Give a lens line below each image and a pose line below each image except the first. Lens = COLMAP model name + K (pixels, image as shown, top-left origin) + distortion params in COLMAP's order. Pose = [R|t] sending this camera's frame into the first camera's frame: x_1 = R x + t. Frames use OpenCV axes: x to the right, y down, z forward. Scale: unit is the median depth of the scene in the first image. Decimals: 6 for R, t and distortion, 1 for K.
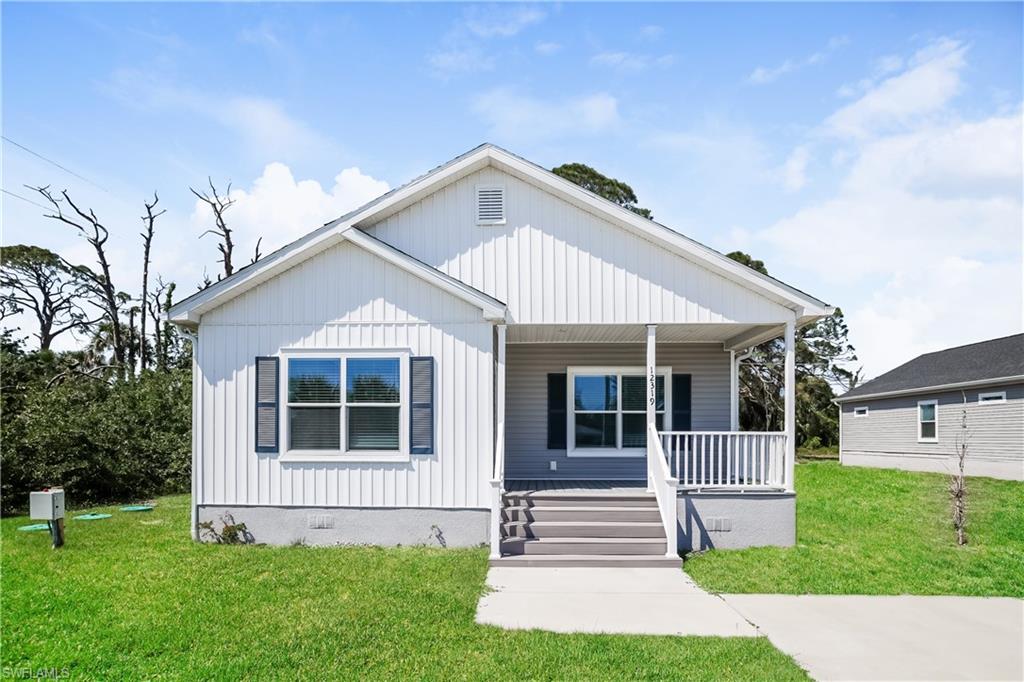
lens RADIAL K [[510.0, 0, 513.0], [0, 510.0, 440.8], [0, 0, 1]] dist [-0.000428, 0.000066]
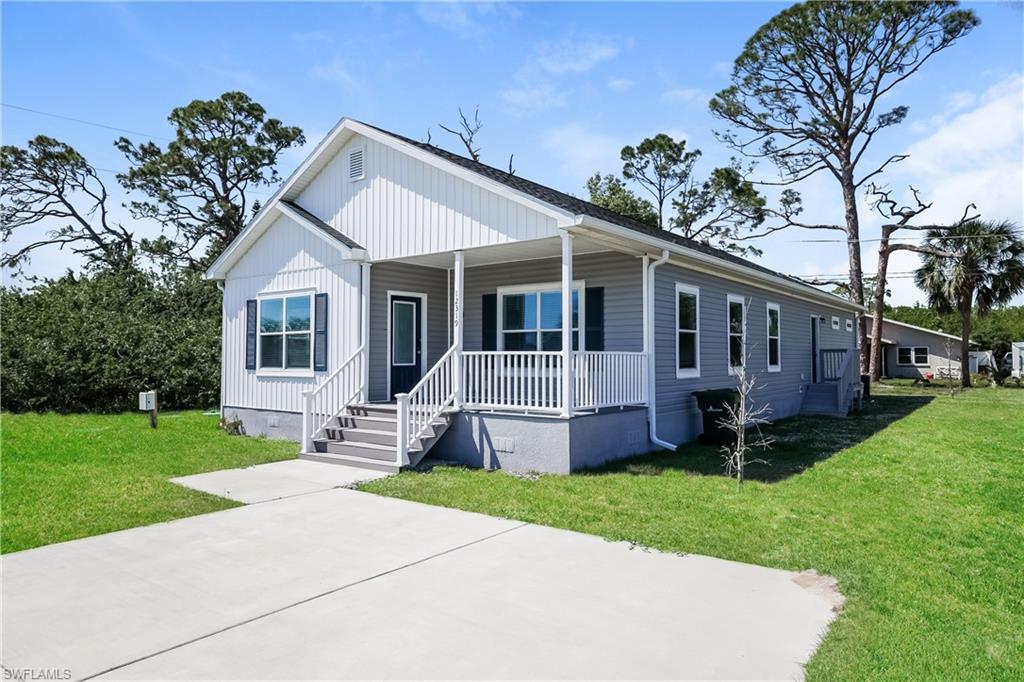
lens RADIAL K [[647.8, 0, 512.0], [0, 647.8, 341.0], [0, 0, 1]] dist [0.038064, -0.000047]
pose [[0.810580, -0.017749, -0.585359, 1.125186], [-0.001429, 0.999478, -0.032284, 0.002319], [0.585627, 0.027006, 0.810131, -0.017981]]
